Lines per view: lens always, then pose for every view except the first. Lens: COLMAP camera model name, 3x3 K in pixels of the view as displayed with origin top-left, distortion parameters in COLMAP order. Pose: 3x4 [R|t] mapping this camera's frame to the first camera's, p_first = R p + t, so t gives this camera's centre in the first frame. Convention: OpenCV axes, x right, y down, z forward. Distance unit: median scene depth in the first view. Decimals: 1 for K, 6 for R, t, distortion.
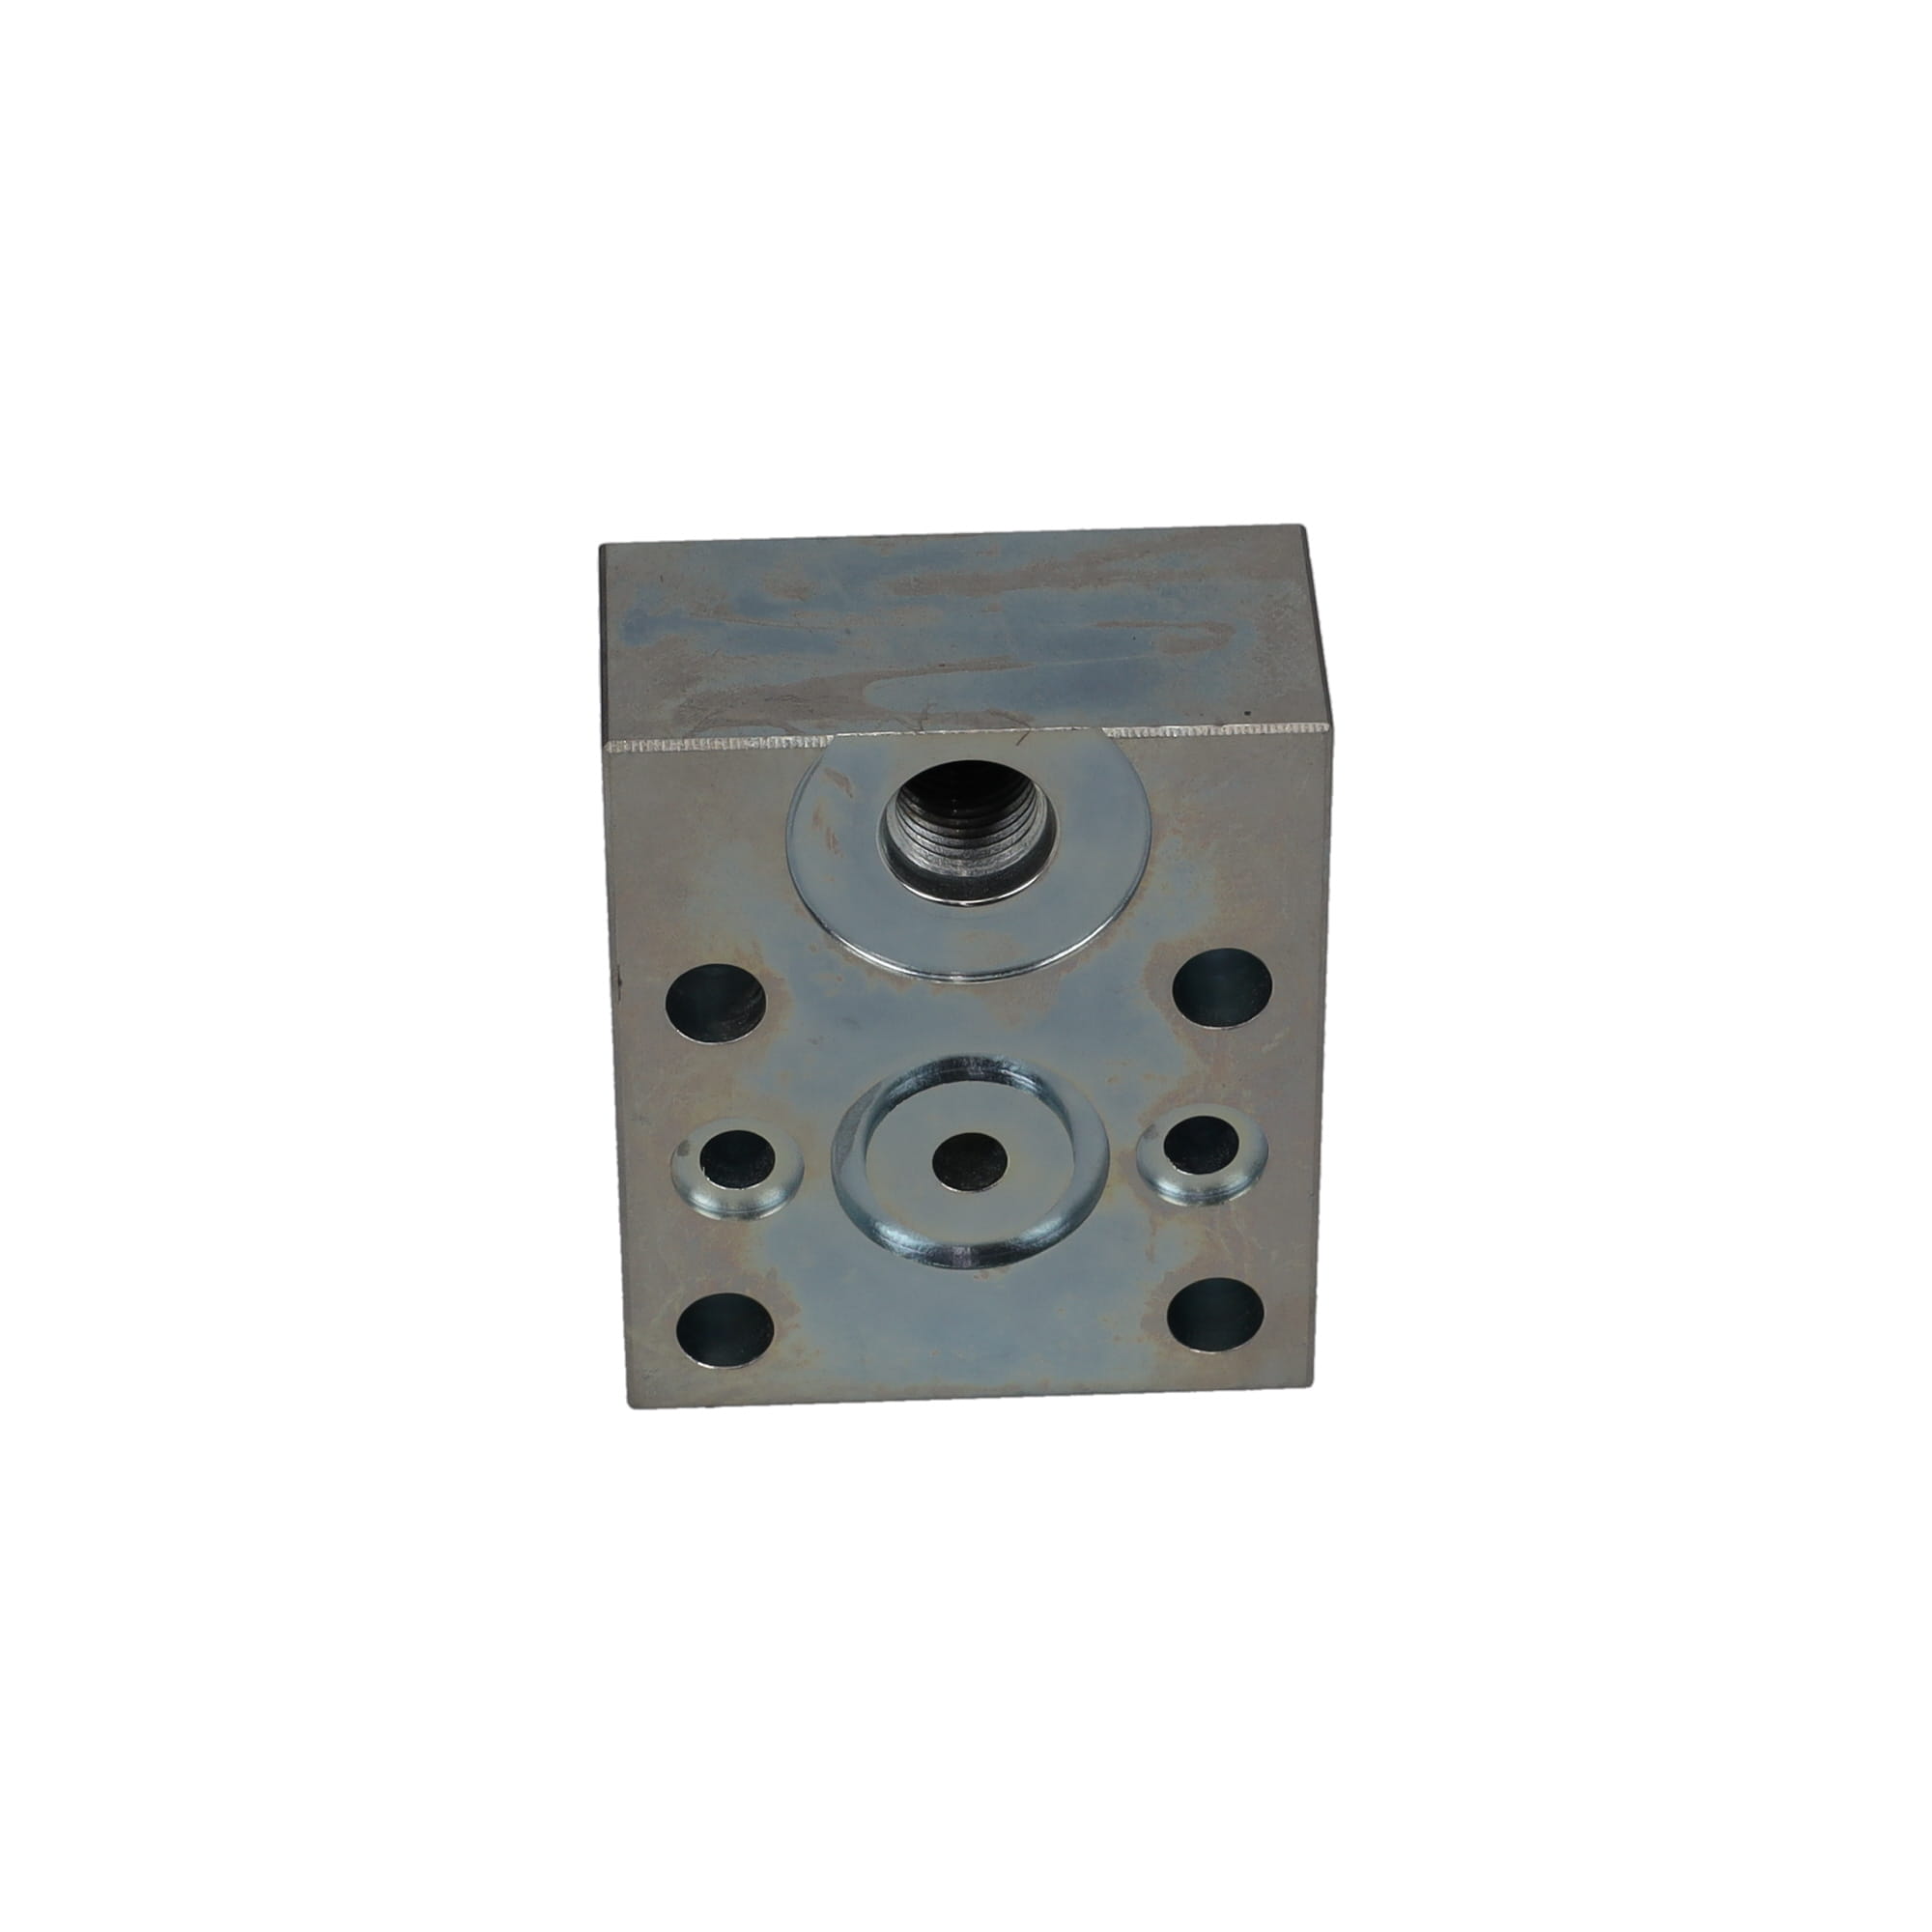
lens RADIAL K [[7244.3, 0, 966.0], [0, 7244.3, 966.0], [0, 0, 1]] dist [0.146095, 0.575560]
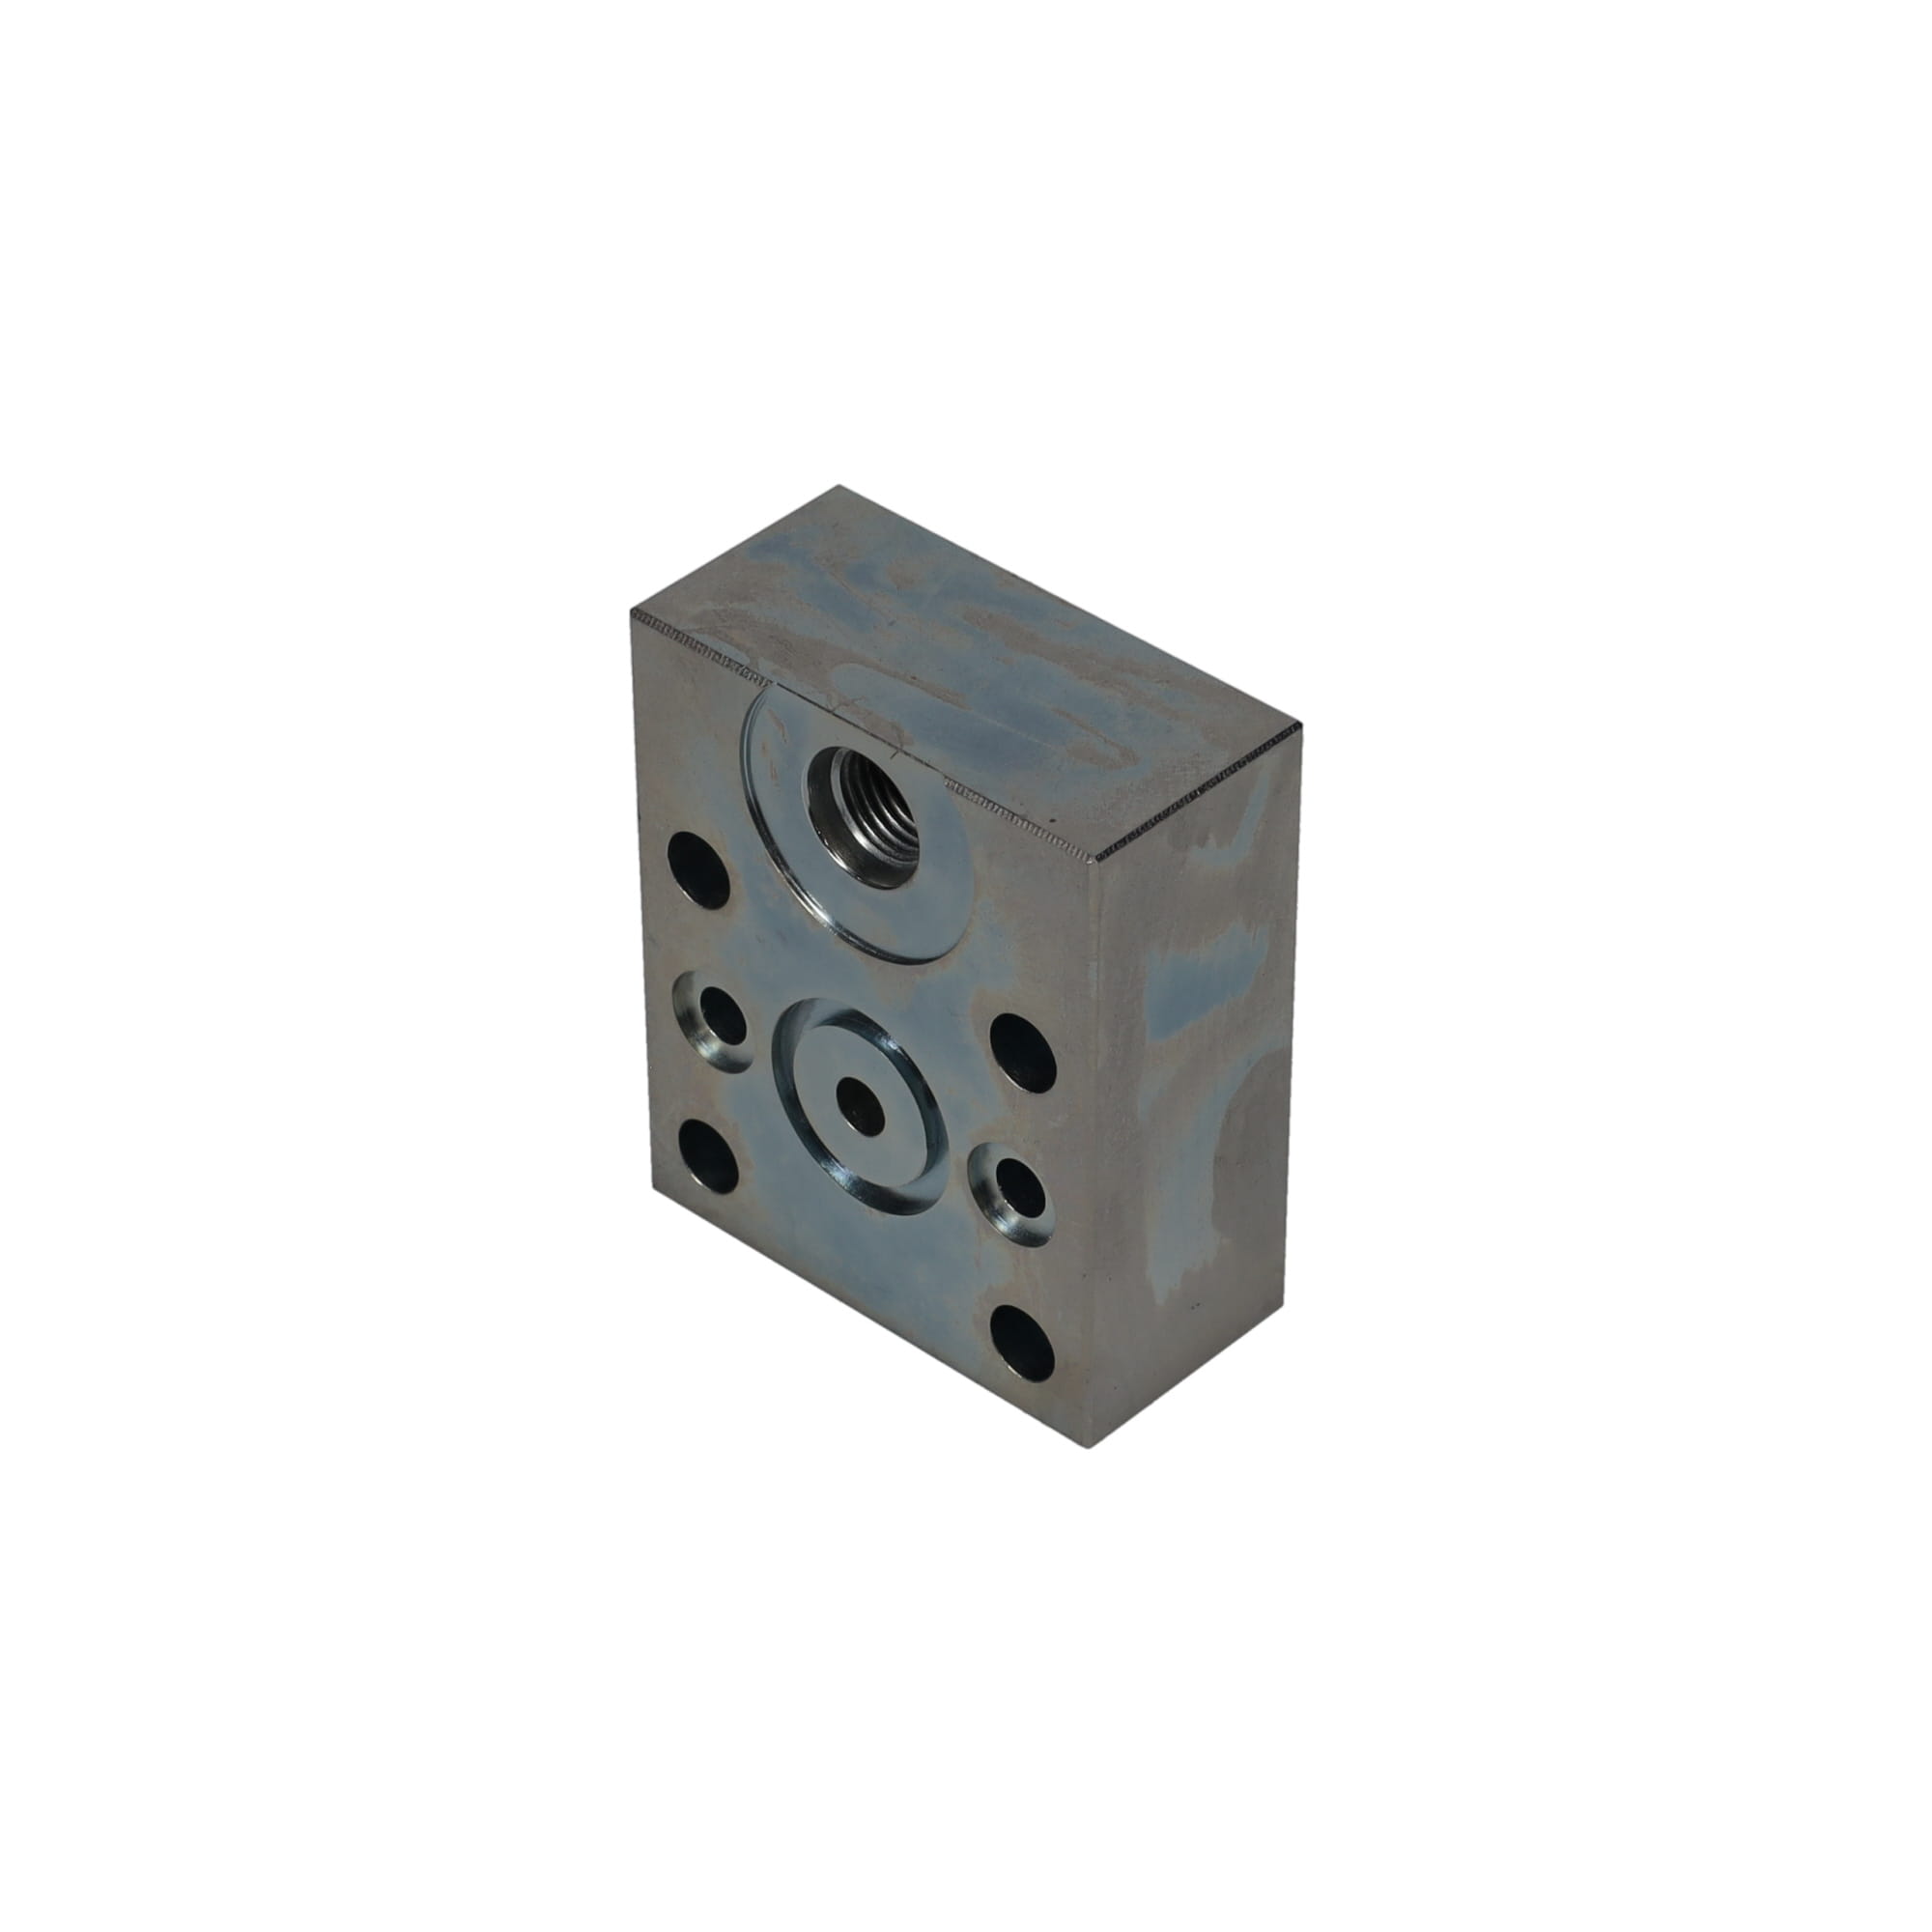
lens RADIAL K [[7244.3, 0, 966.0], [0, 7244.3, 966.0], [0, 0, 1]] dist [0.146095, 0.575560]
pose [[0.705408, 0.433102, -0.561090, 0.654719], [-0.434481, 0.889657, 0.140487, -0.163224], [0.560022, 0.144682, 0.815746, 0.081306]]
